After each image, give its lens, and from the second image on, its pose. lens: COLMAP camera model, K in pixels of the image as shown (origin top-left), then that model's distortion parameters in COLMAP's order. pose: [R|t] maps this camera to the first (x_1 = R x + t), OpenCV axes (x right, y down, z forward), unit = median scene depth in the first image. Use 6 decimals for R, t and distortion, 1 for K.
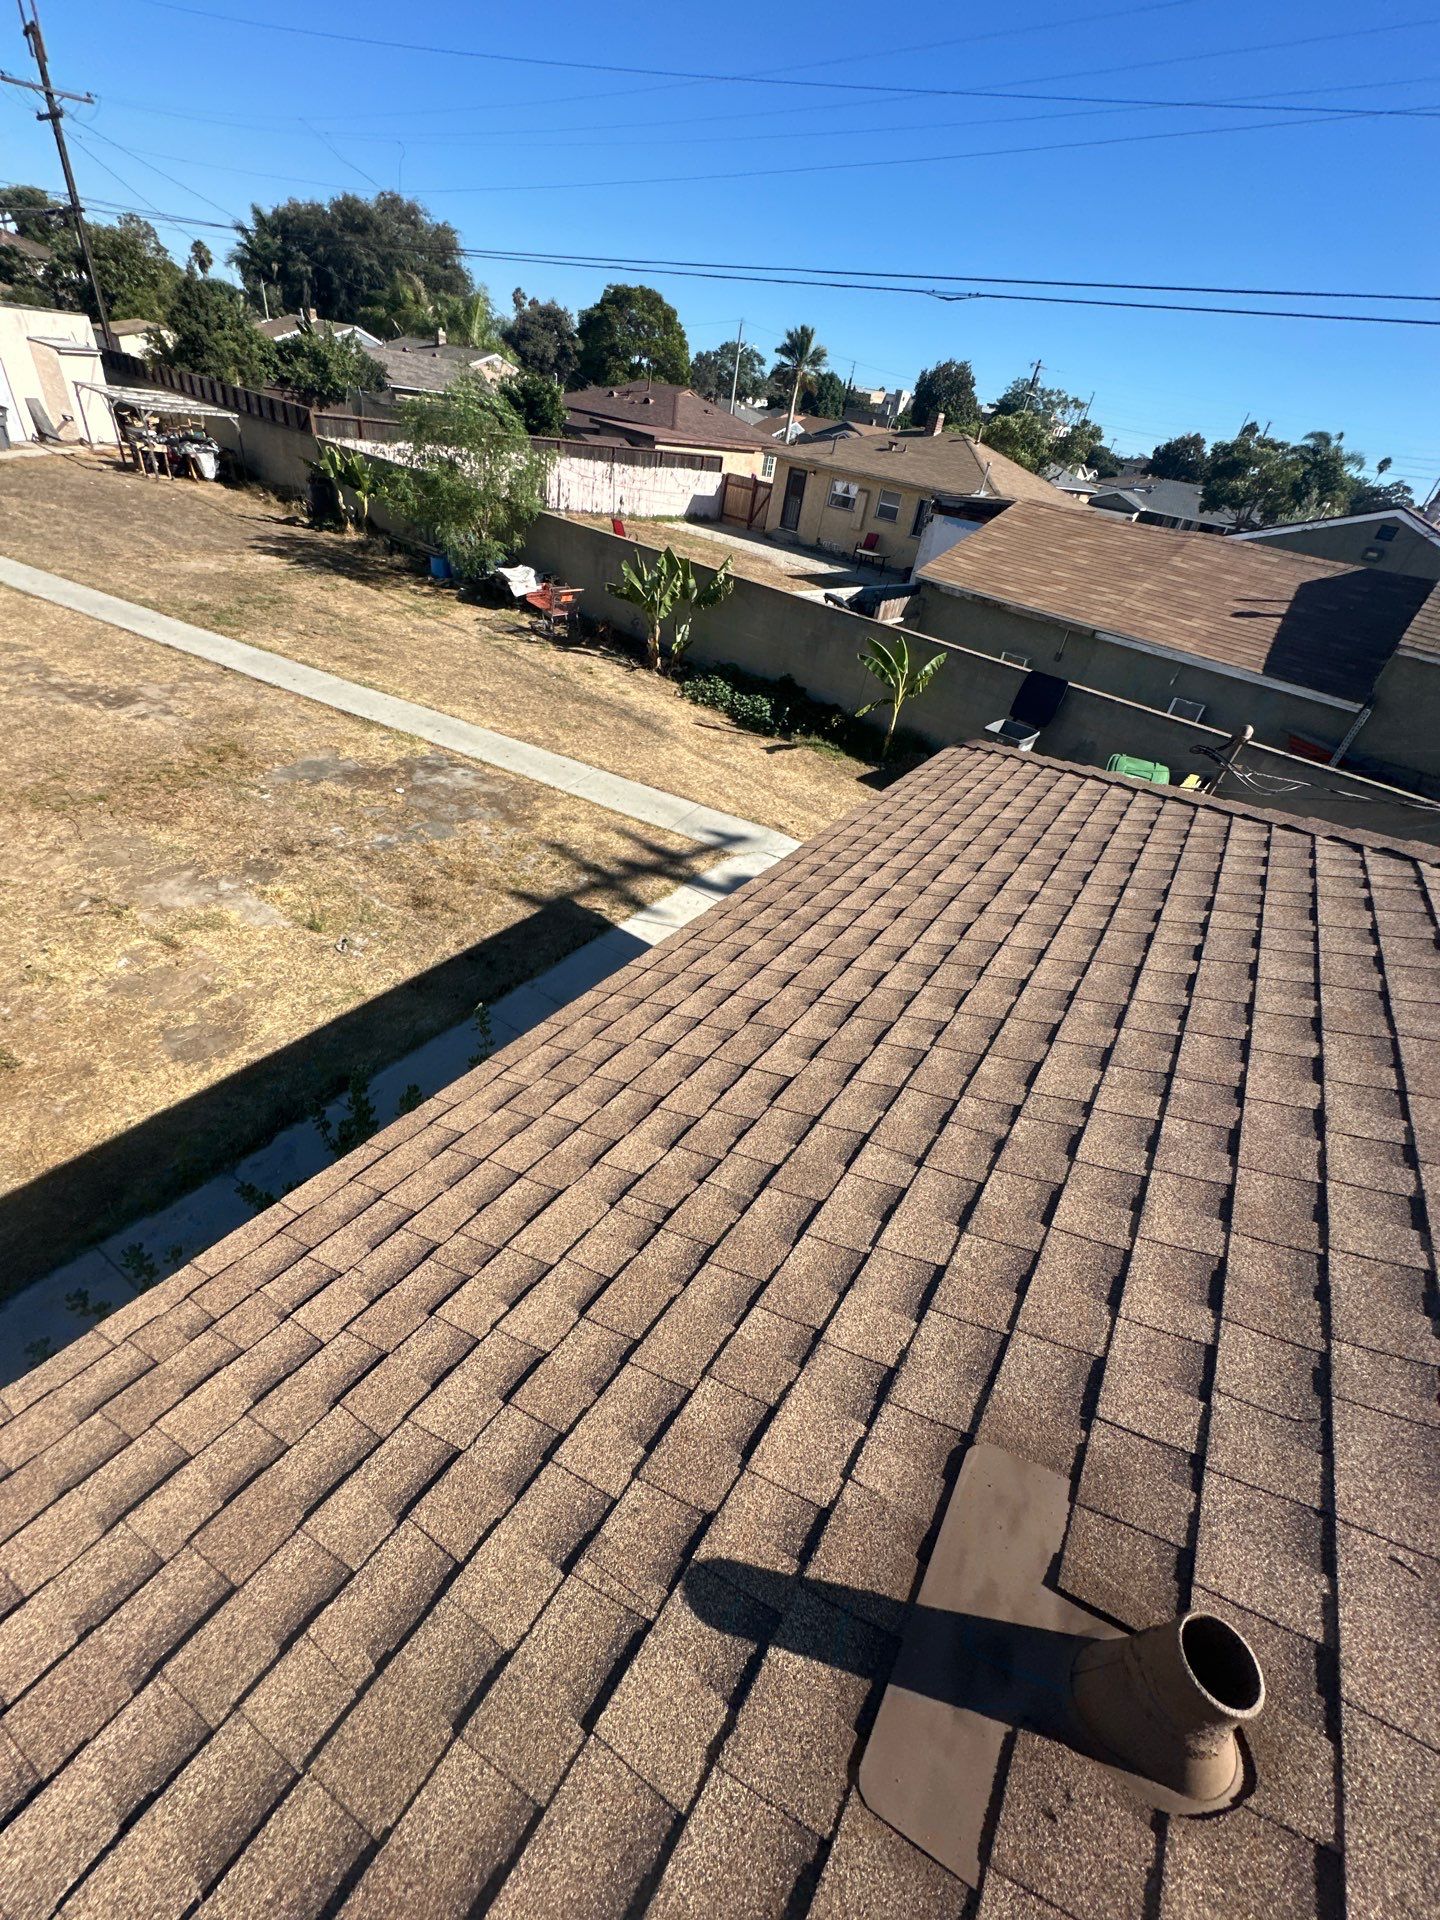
lens RADIAL K [[773.7, 0, 721.4], [0, 773.7, 935.2], [0, 0, 1]] dist [-0.000752, 0.000640]
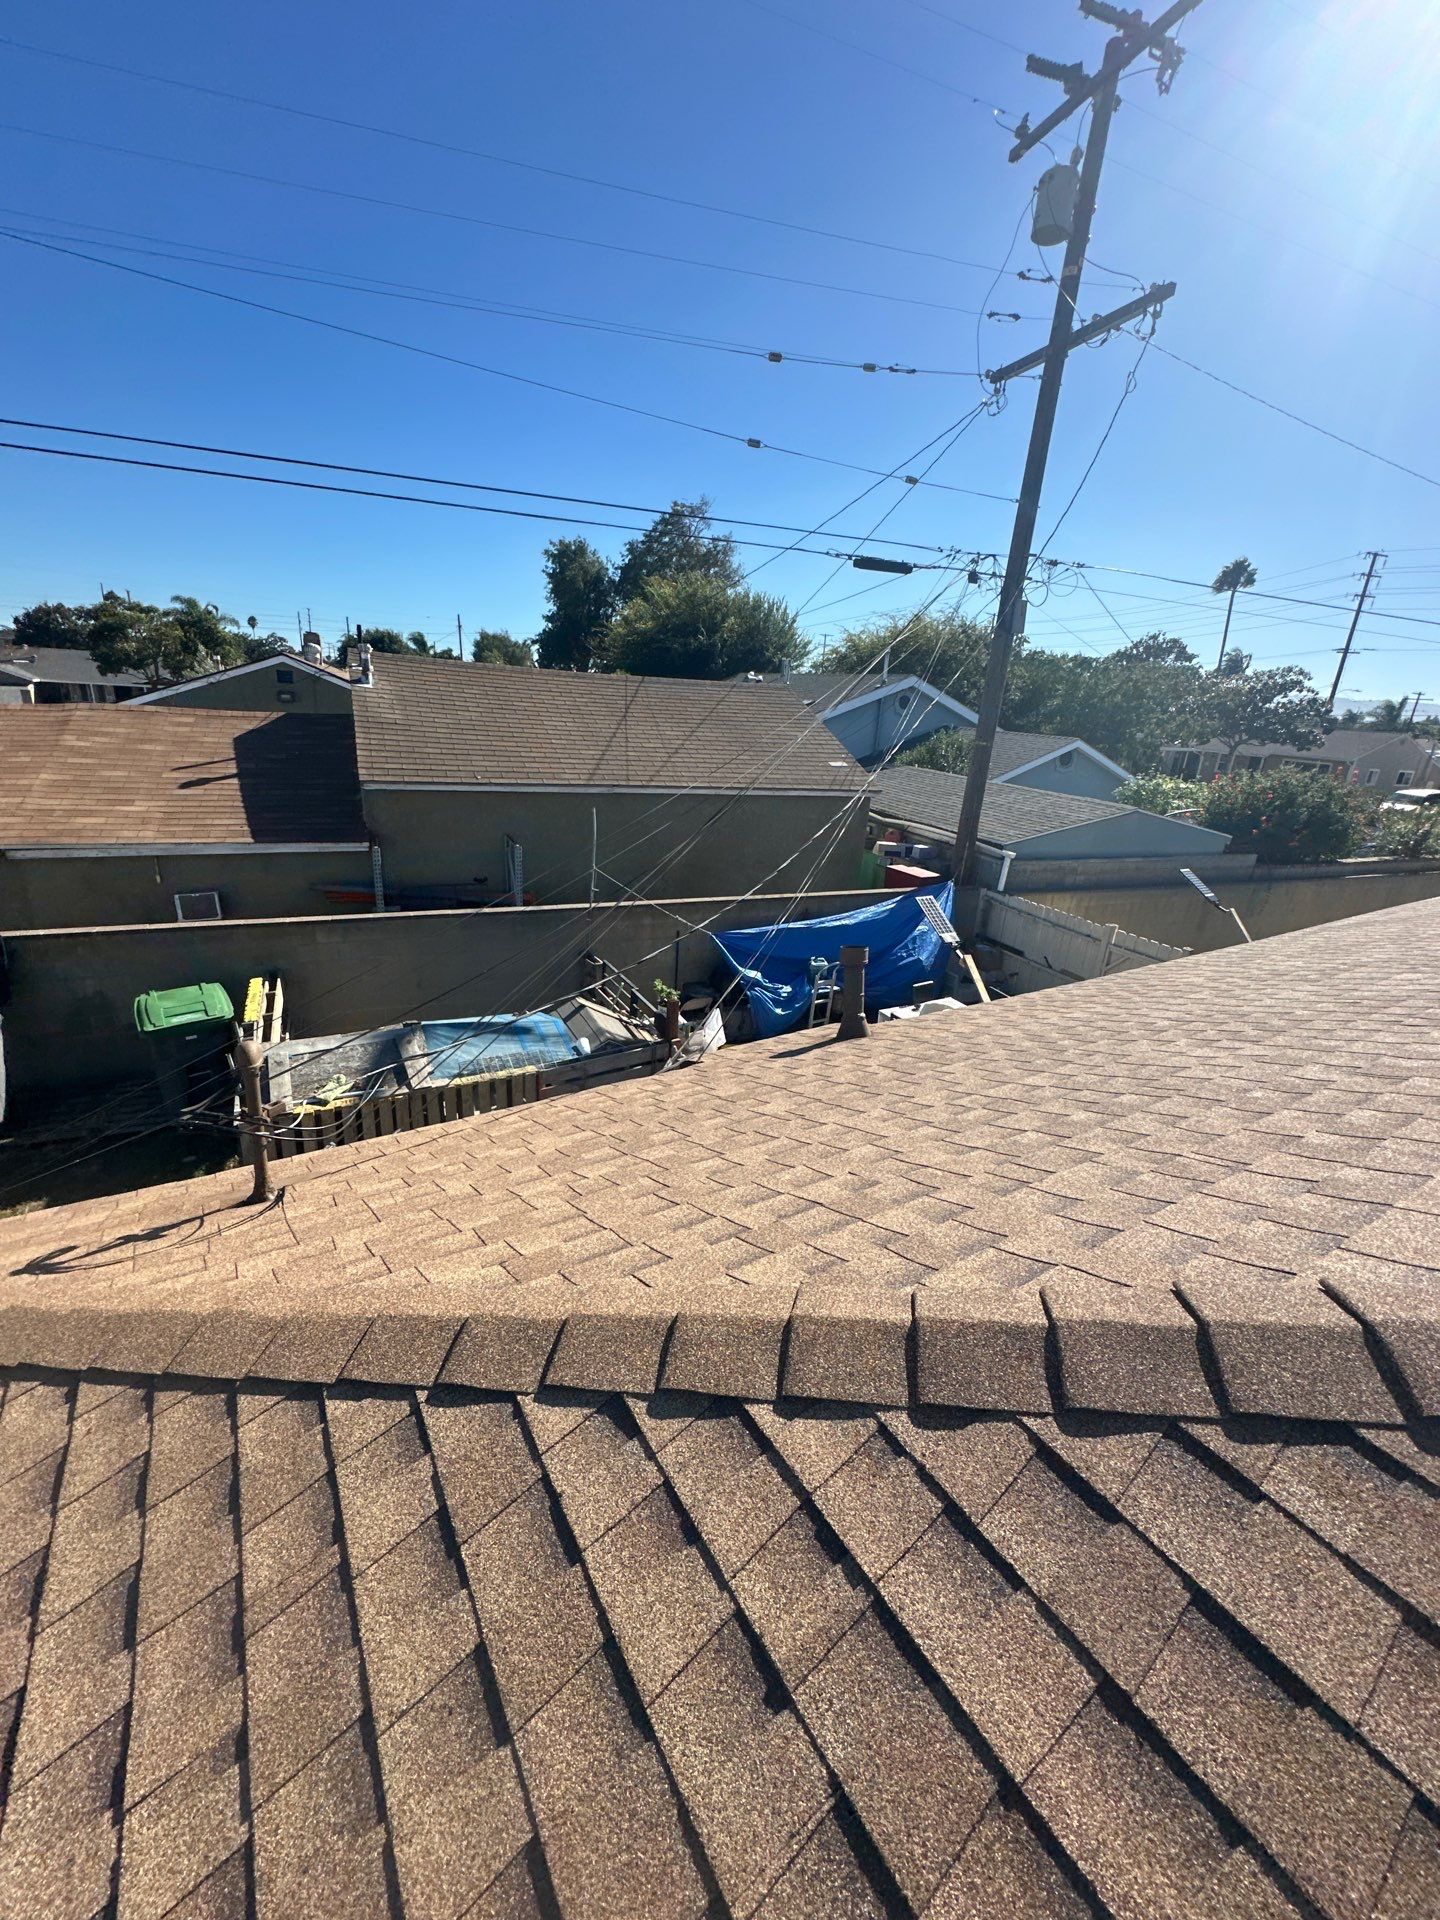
lens RADIAL K [[736.4, 0, 696.7], [0, 736.4, 933.4], [0, 0, 1]] dist [0.000988, 0.000036]
pose [[0.419838, -0.398012, 0.815673, 0.094931], [0.517138, 0.843462, 0.145394, -0.055738], [-0.745858, 0.360774, 0.559945, 0.100396]]
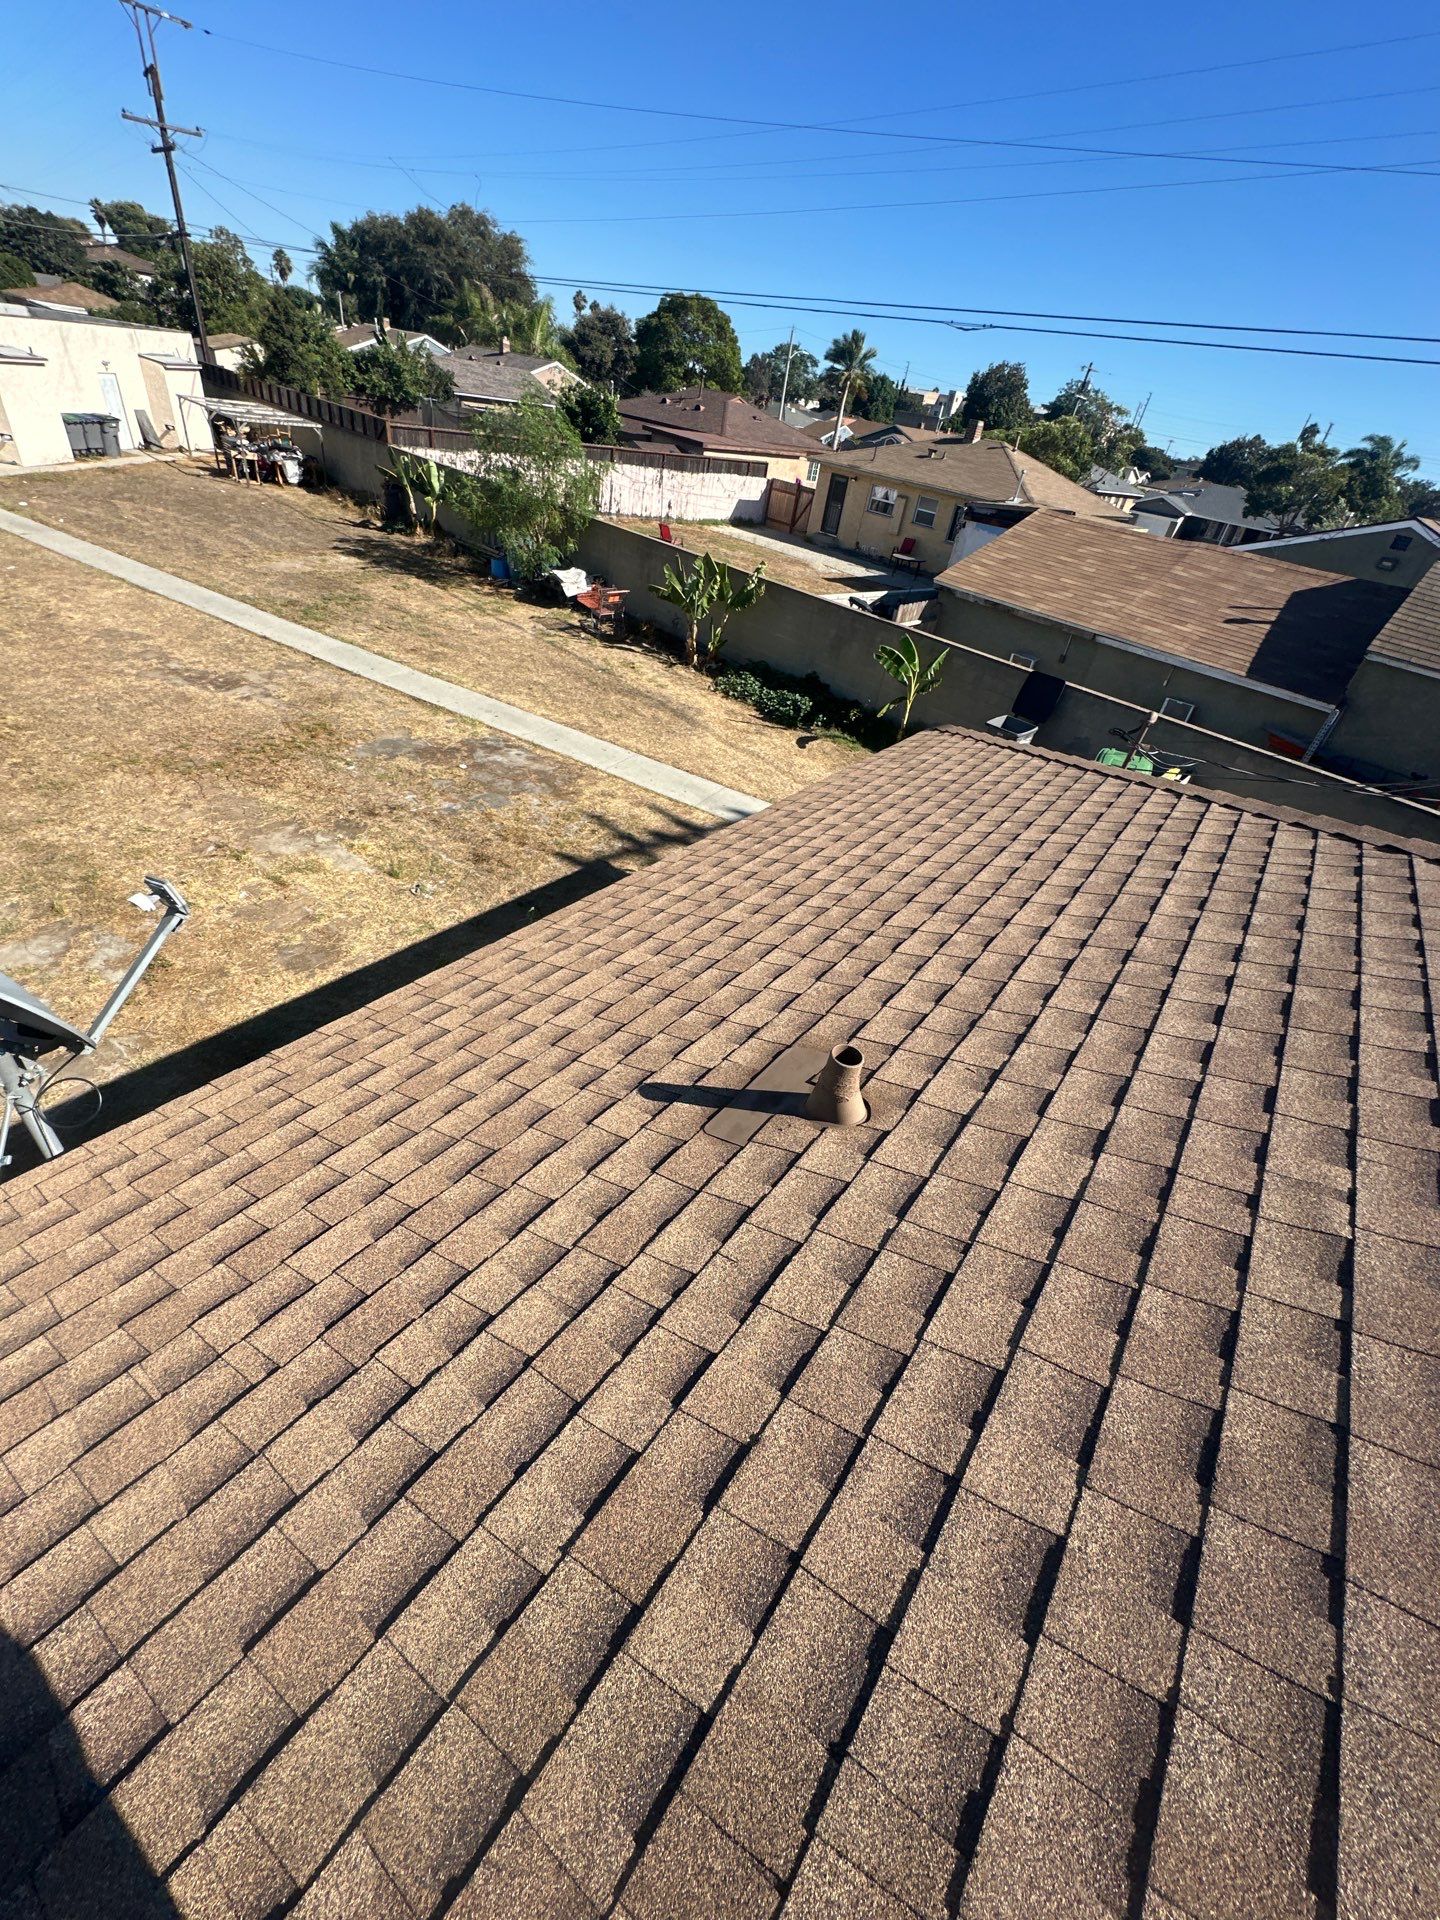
lens RADIAL K [[764.4, 0, 709.0], [0, 764.4, 943.2], [0, 0, 1]] dist [0.002062, 0.000065]
pose [[0.997427, 0.037912, -0.060846, 0.014334], [-0.037124, 0.999212, 0.014025, 0.023533], [0.061330, -0.011730, 0.998049, -0.058445]]
